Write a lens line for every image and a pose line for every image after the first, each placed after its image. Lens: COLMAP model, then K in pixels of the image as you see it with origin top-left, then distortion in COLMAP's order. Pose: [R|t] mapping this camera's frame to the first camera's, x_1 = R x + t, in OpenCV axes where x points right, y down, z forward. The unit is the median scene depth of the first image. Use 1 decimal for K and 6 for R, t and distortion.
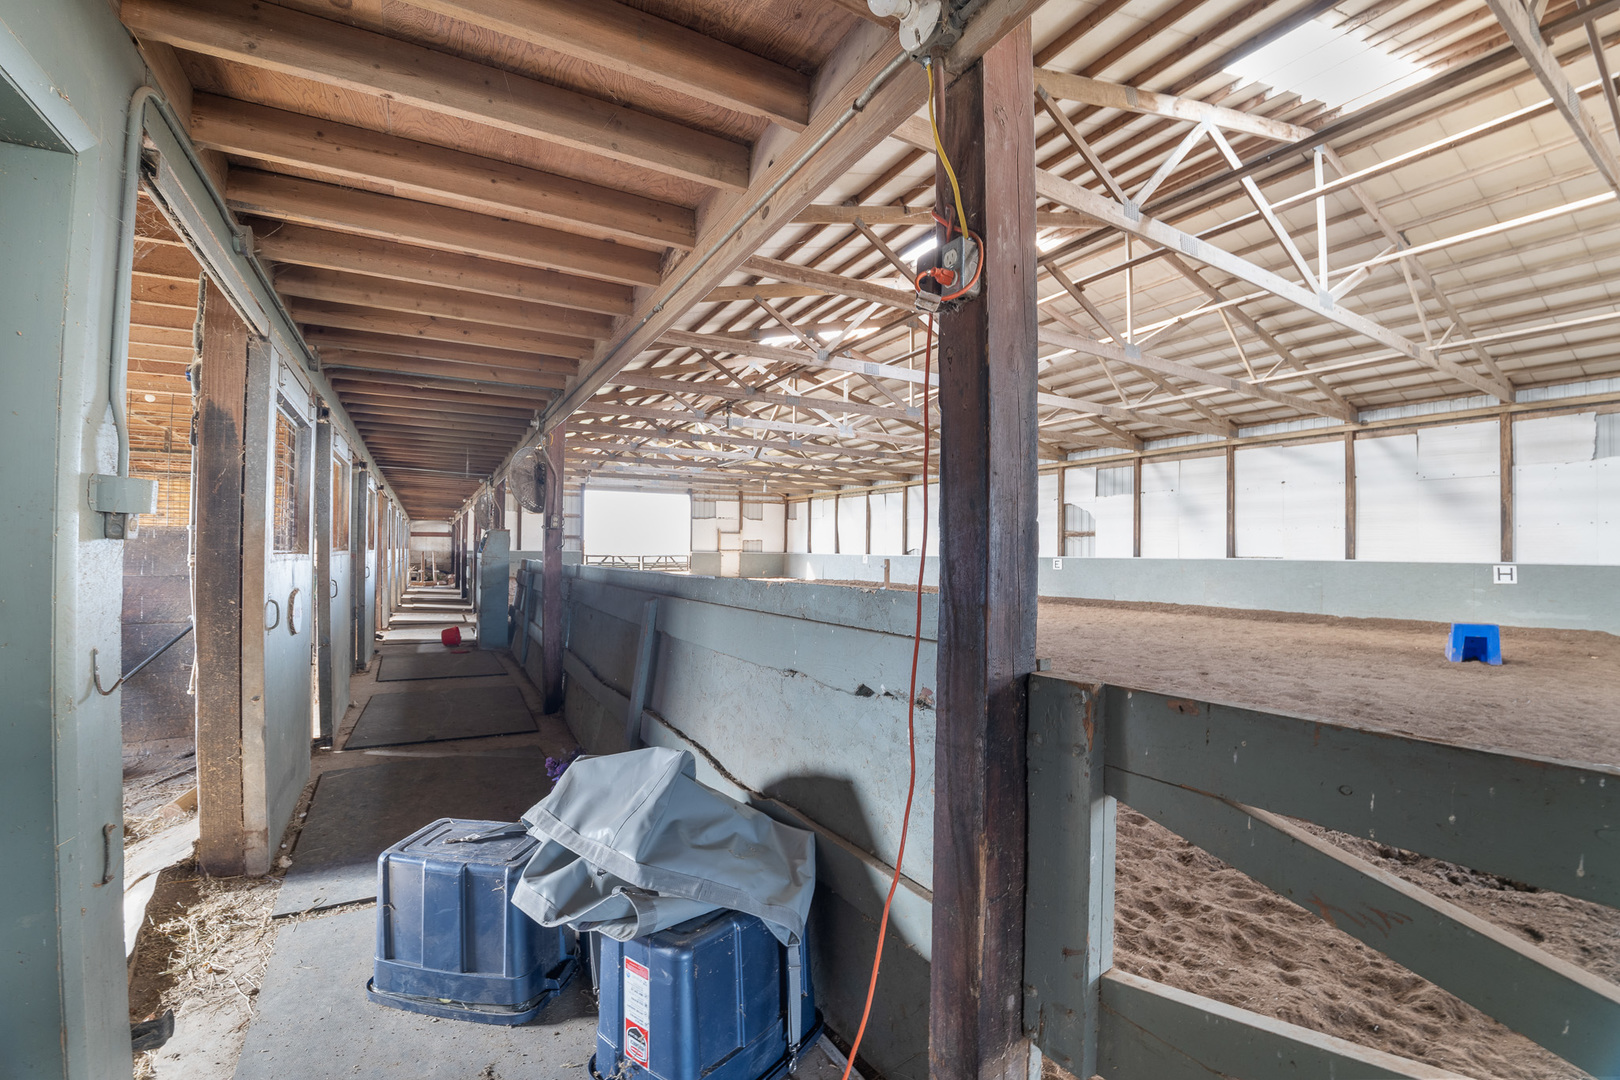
lens RADIAL K [[649.8, 0, 810.0], [0, 649.8, 540.0], [0, 0, 1]] dist [-0.040968, 0.000137]
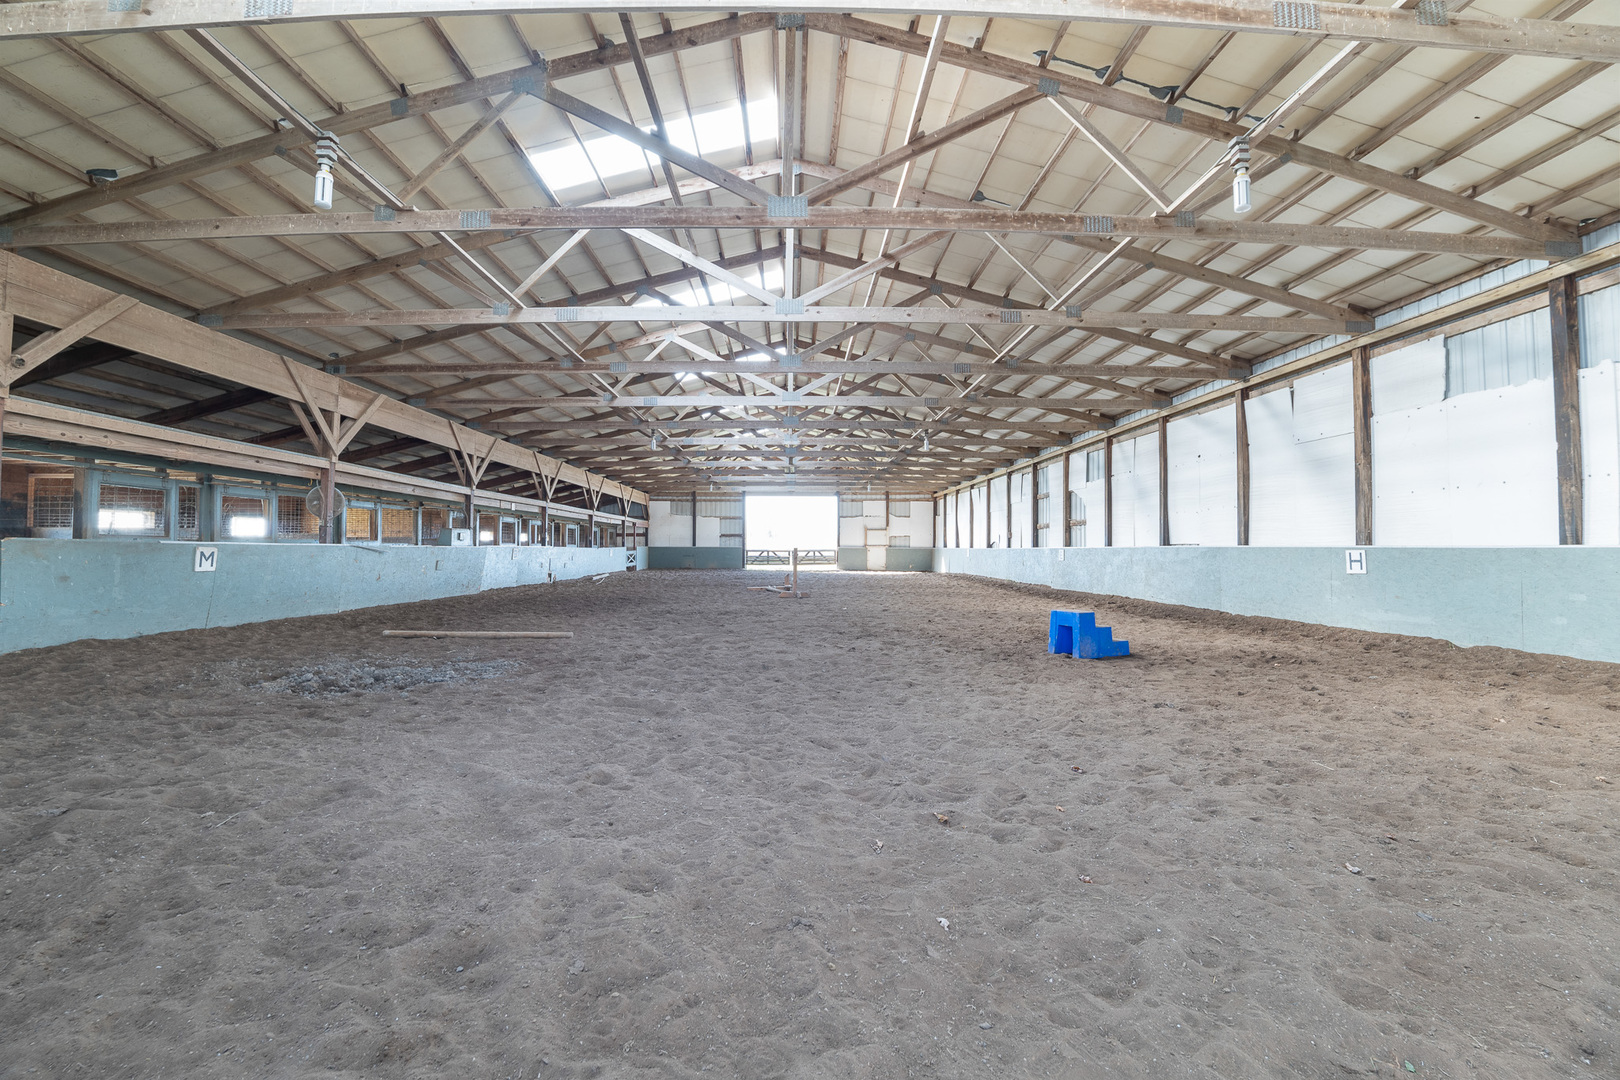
lens RADIAL K [[649.8, 0, 810.0], [0, 649.8, 540.0], [0, 0, 1]] dist [-0.040968, 0.000137]
pose [[0.870087, -0.010003, -0.492796, 0.530128], [0.009635, 0.999948, -0.003287, 0.014665], [0.492804, -0.001888, 0.870138, -0.004673]]
